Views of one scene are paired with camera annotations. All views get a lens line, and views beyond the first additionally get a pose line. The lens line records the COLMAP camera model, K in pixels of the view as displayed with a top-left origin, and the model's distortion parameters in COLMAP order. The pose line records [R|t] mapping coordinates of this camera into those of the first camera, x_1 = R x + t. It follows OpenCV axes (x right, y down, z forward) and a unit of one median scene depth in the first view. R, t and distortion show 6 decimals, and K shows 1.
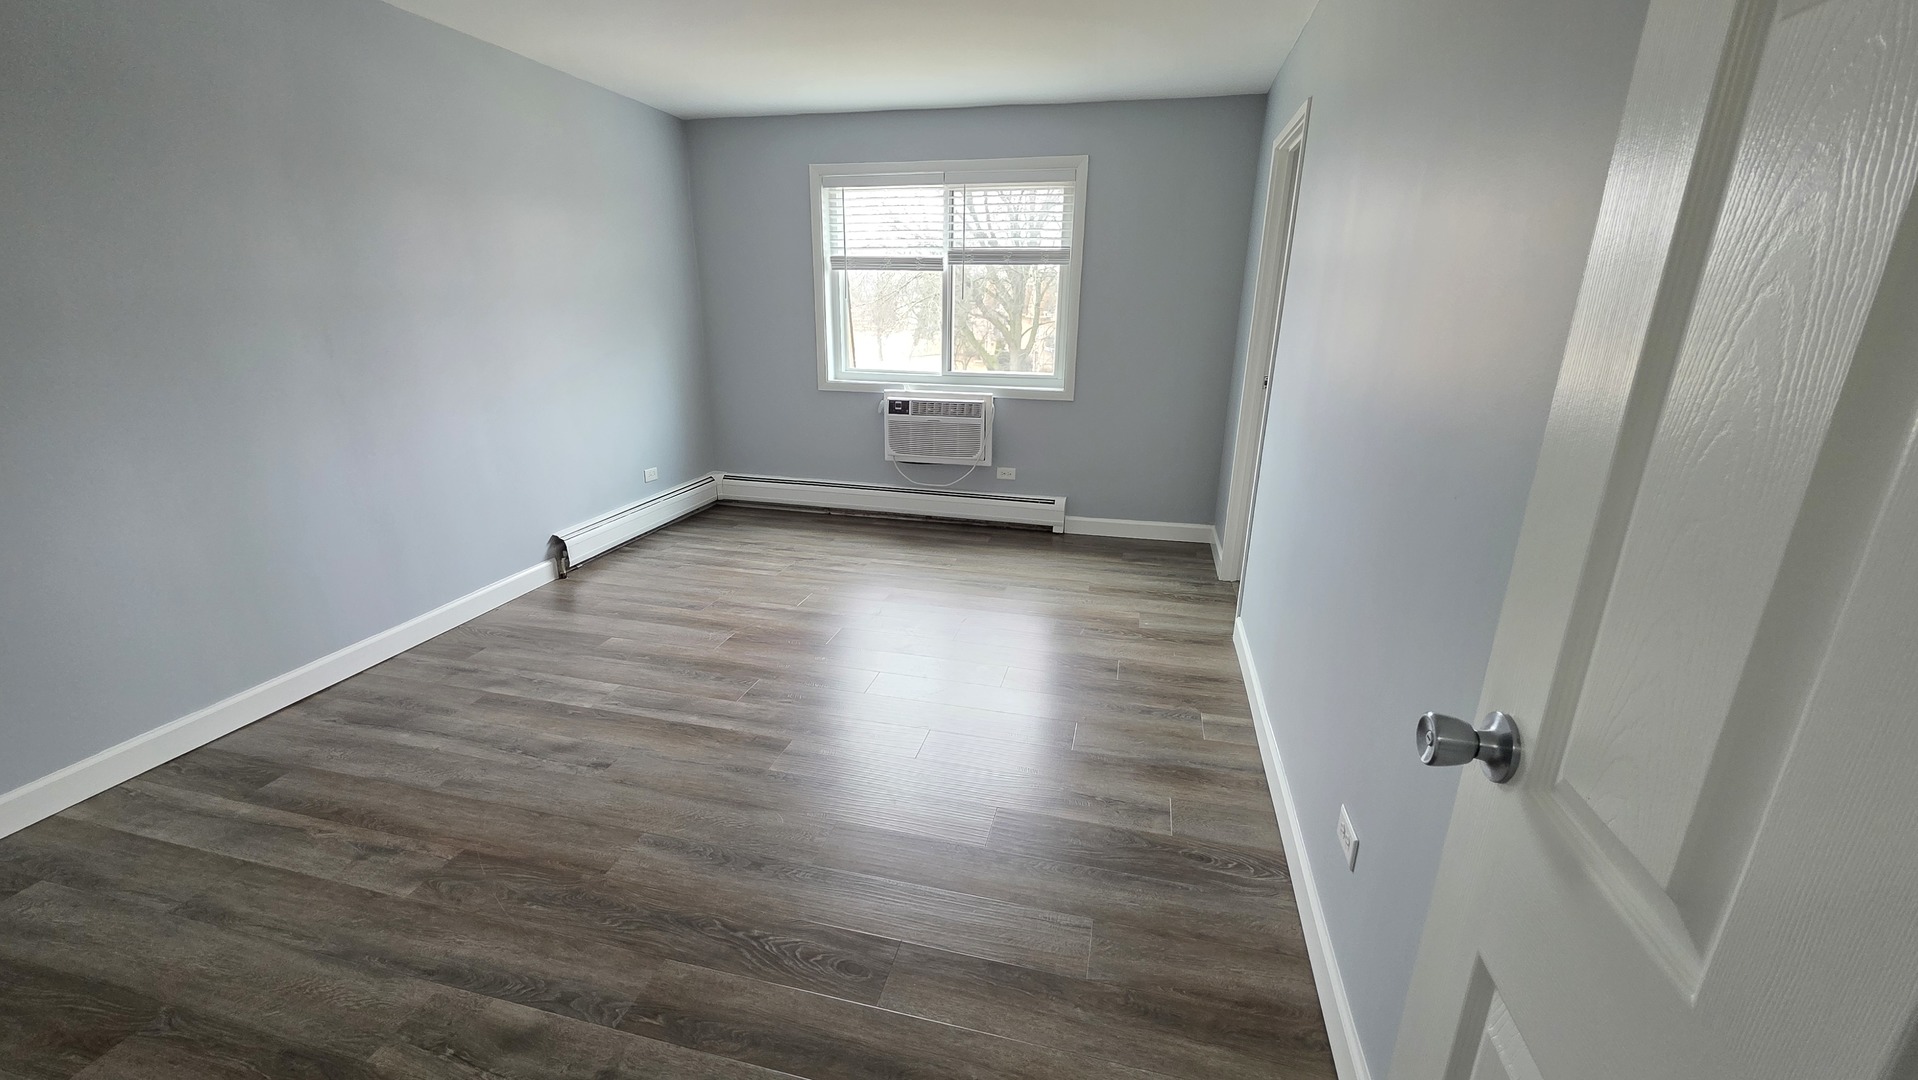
lens RADIAL K [[764.6, 0, 951.8], [0, 764.6, 546.5], [0, 0, 1]] dist [0.003725, -0.000340]
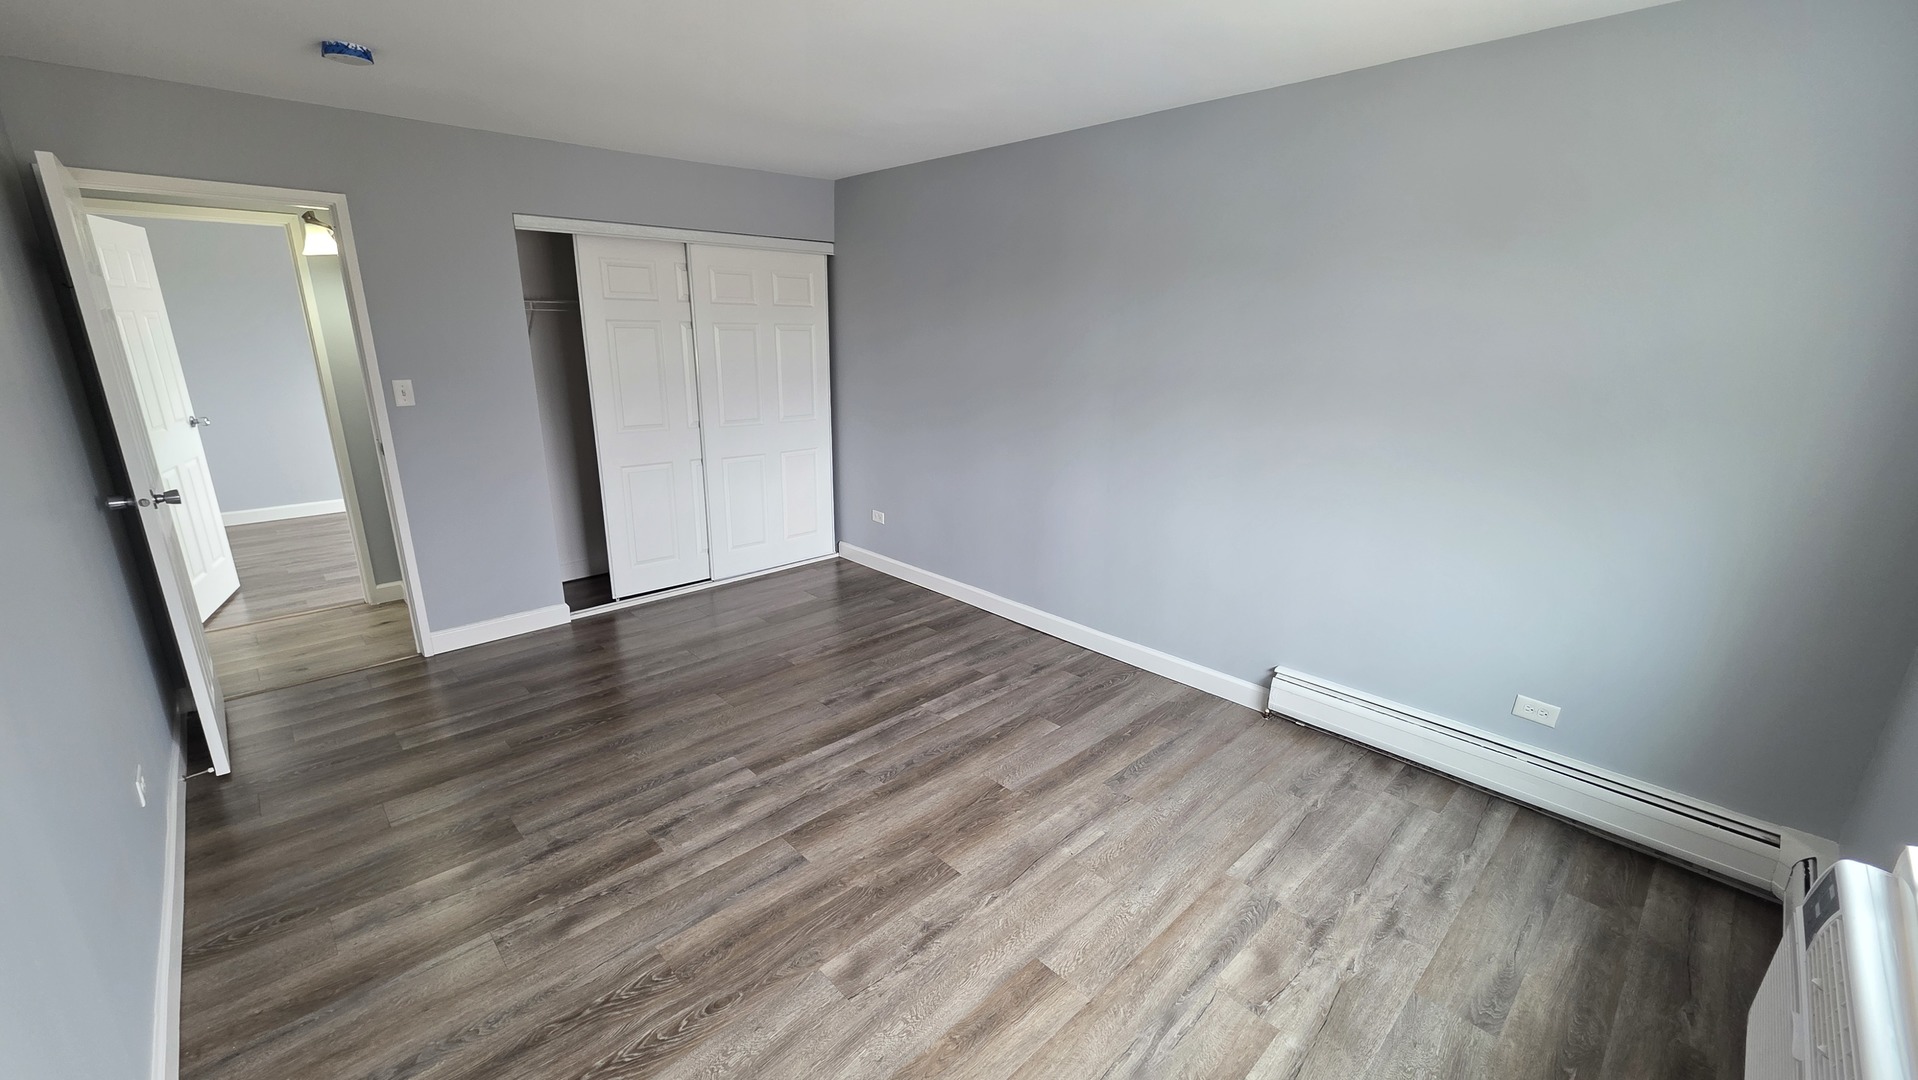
lens RADIAL K [[764.6, 0, 951.8], [0, 764.6, 546.5], [0, 0, 1]] dist [0.003725, -0.000340]
pose [[-0.543729, 0.218258, -0.810384, 0.380006], [-0.270336, 0.868581, 0.415314, -0.467306], [0.794530, 0.444894, -0.413270, 1.270229]]
